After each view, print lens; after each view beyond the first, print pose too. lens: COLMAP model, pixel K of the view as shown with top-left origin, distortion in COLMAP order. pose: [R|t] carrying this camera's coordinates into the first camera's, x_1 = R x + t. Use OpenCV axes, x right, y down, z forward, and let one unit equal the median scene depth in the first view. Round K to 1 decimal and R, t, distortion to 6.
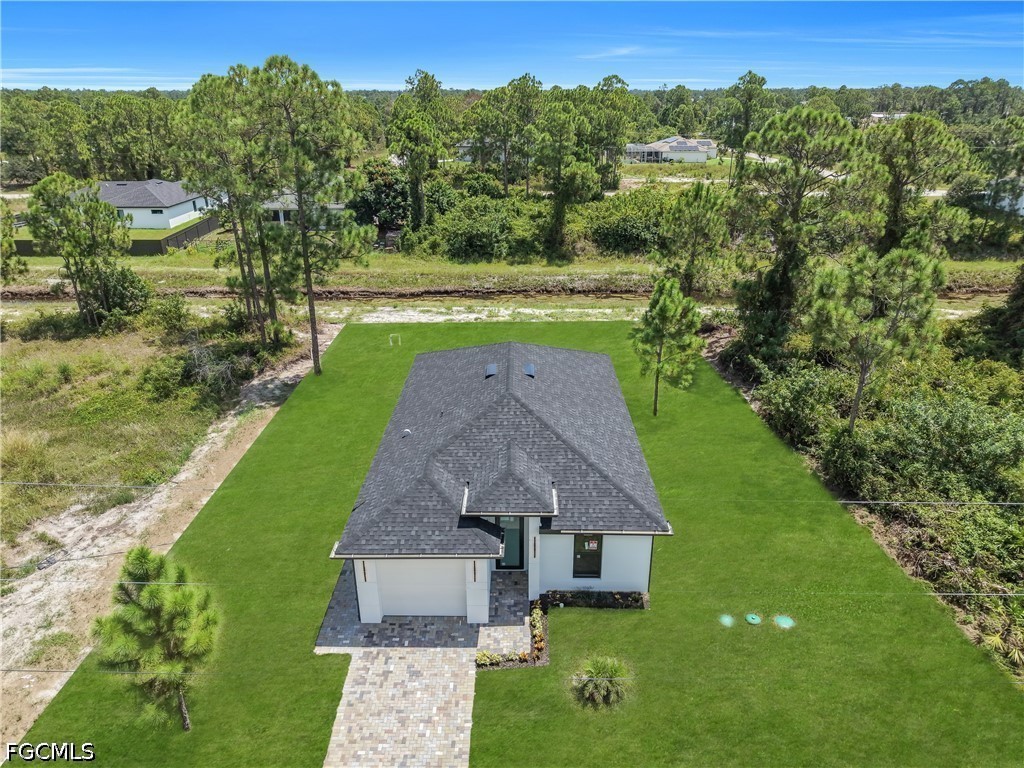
lens RADIAL K [[687.0, 0, 512.0], [0, 687.0, 384.0], [0, 0, 1]] dist [0.033698, -0.047914]
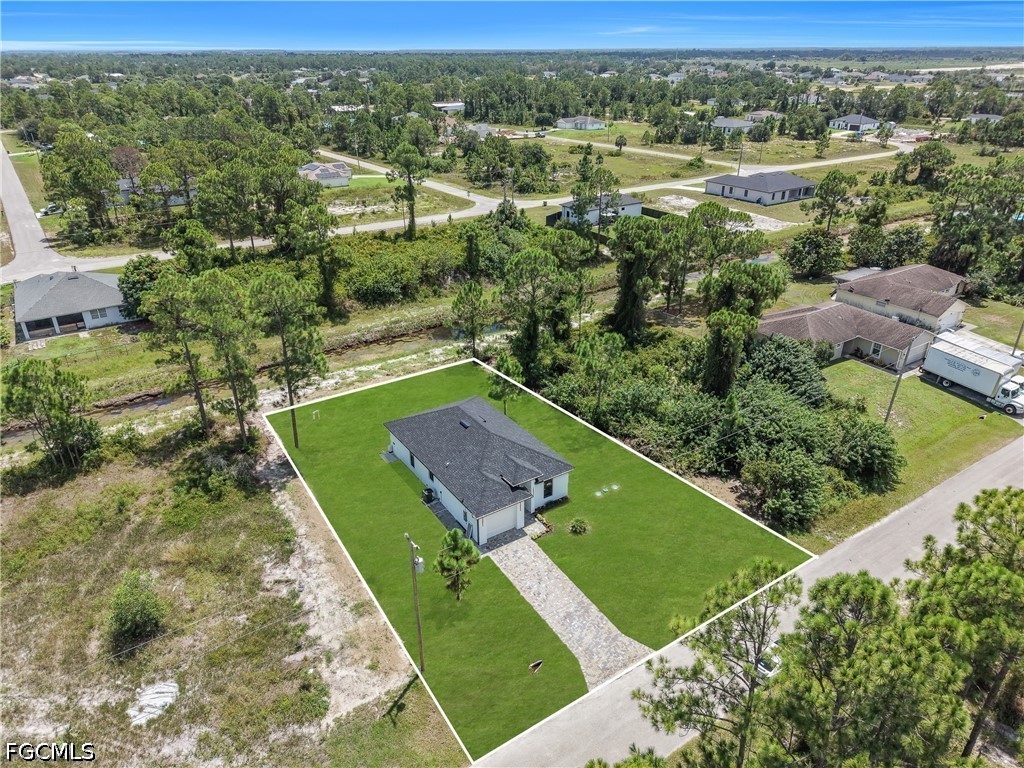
lens RADIAL K [[683.1, 0, 512.0], [0, 683.1, 384.0], [0, 0, 1]] dist [0.044968, -0.056217]
pose [[0.829531, -0.246474, 0.501128, -0.962099], [0.220843, 0.968971, 0.111009, -0.351506], [-0.512939, 0.018585, 0.858224, -0.891442]]
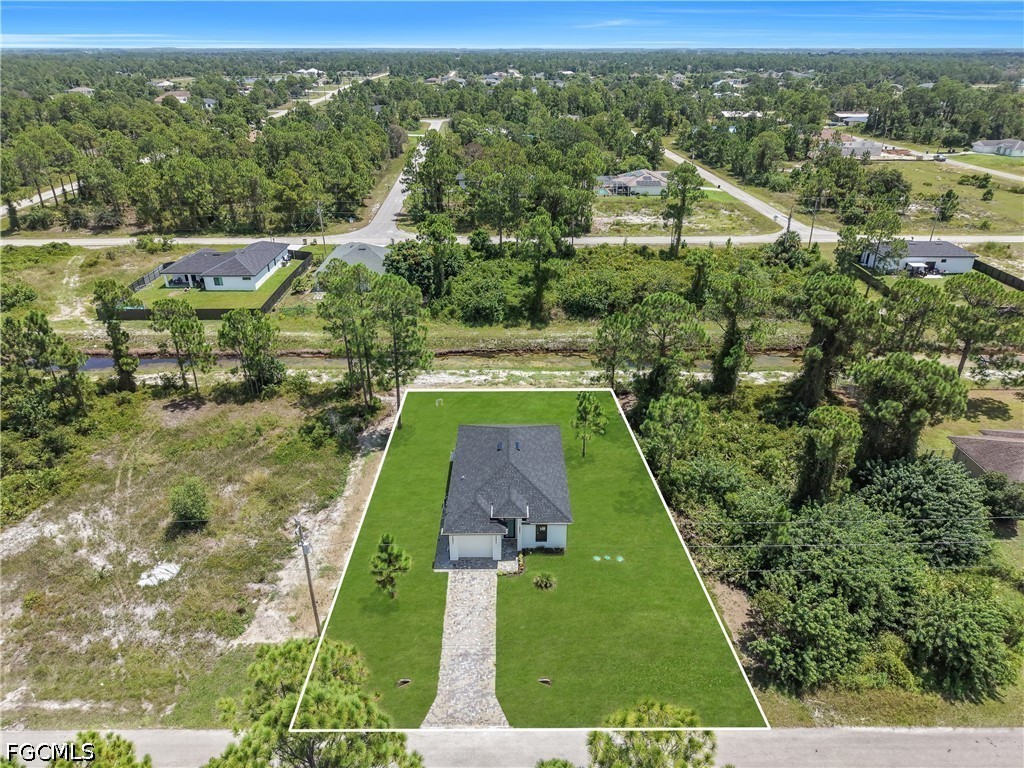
lens RADIAL K [[683.1, 0, 512.0], [0, 683.1, 384.0], [0, 0, 1]] dist [0.044968, -0.056217]
pose [[0.999910, -0.004678, 0.012588, -0.019527], [0.004008, 0.998600, 0.052739, -0.345941], [-0.012817, -0.052683, 0.998529, -1.187952]]
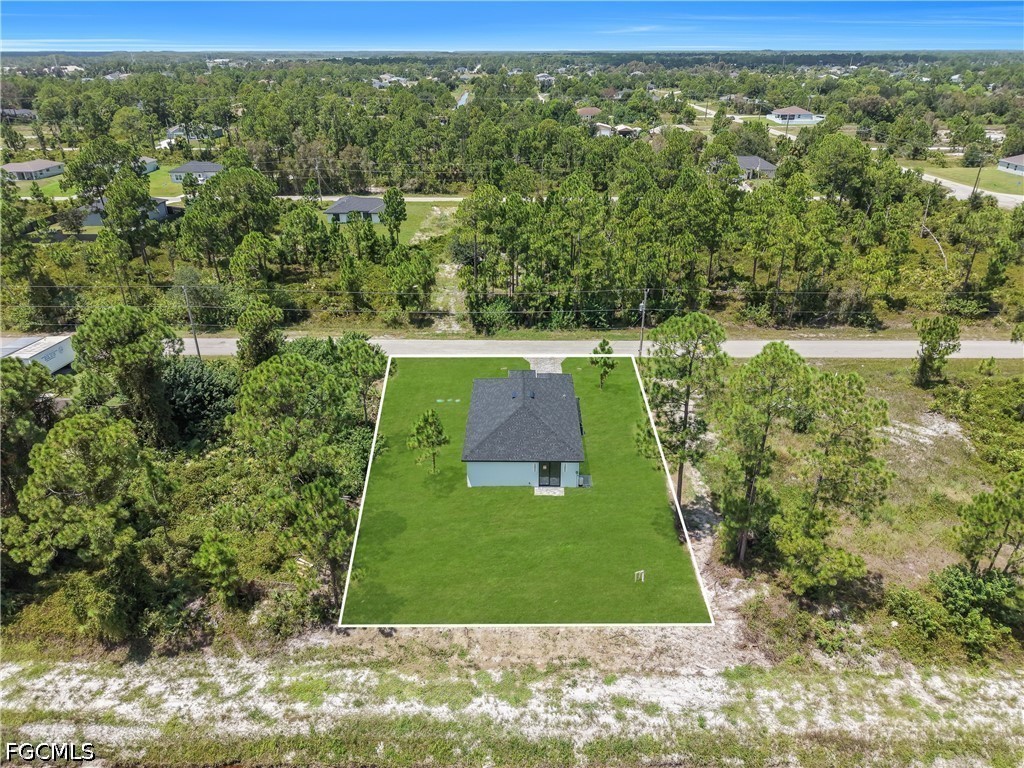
lens RADIAL K [[687.0, 0, 512.0], [0, 687.0, 384.0], [0, 0, 1]] dist [0.033698, -0.047914]
pose [[-0.999977, 0.000982, 0.006667, 0.021299], [0.005654, 0.660493, 0.750811, -1.785632], [-0.003666, 0.750832, -0.660484, 2.555251]]
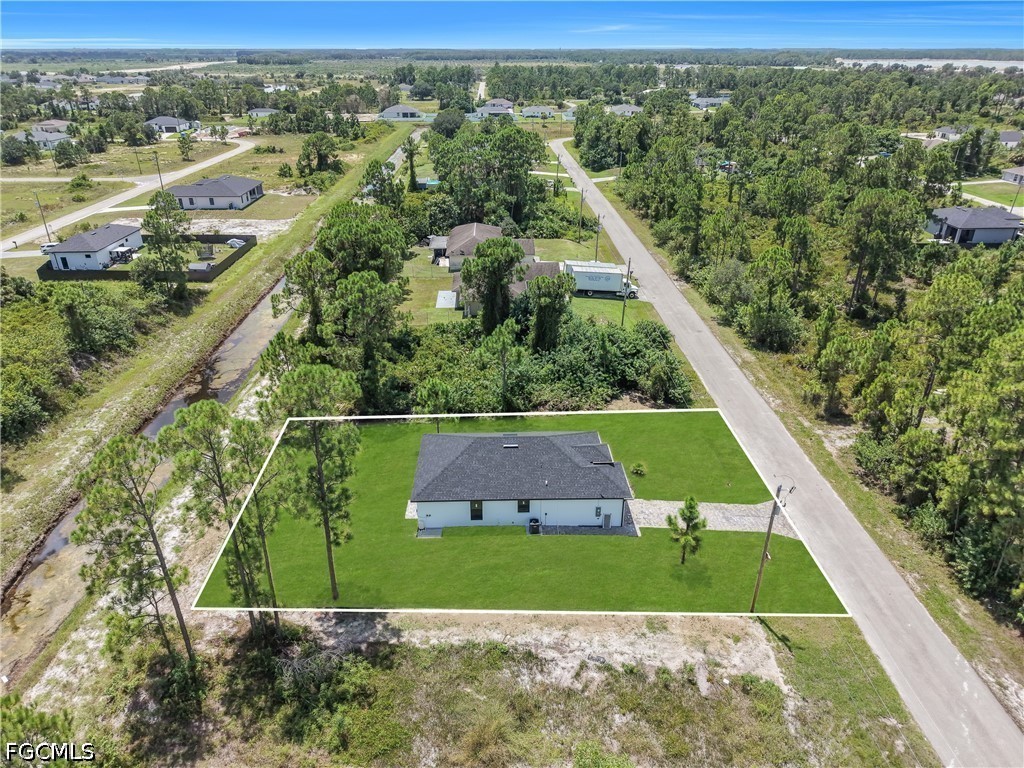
lens RADIAL K [[683.1, 0, 512.0], [0, 683.1, 384.0], [0, 0, 1]] dist [0.044968, -0.056217]
pose [[-0.039143, -0.436819, 0.898697, -1.800328], [0.390856, 0.821034, 0.416094, -1.026739], [-0.919619, 0.367548, 0.138596, 0.691648]]
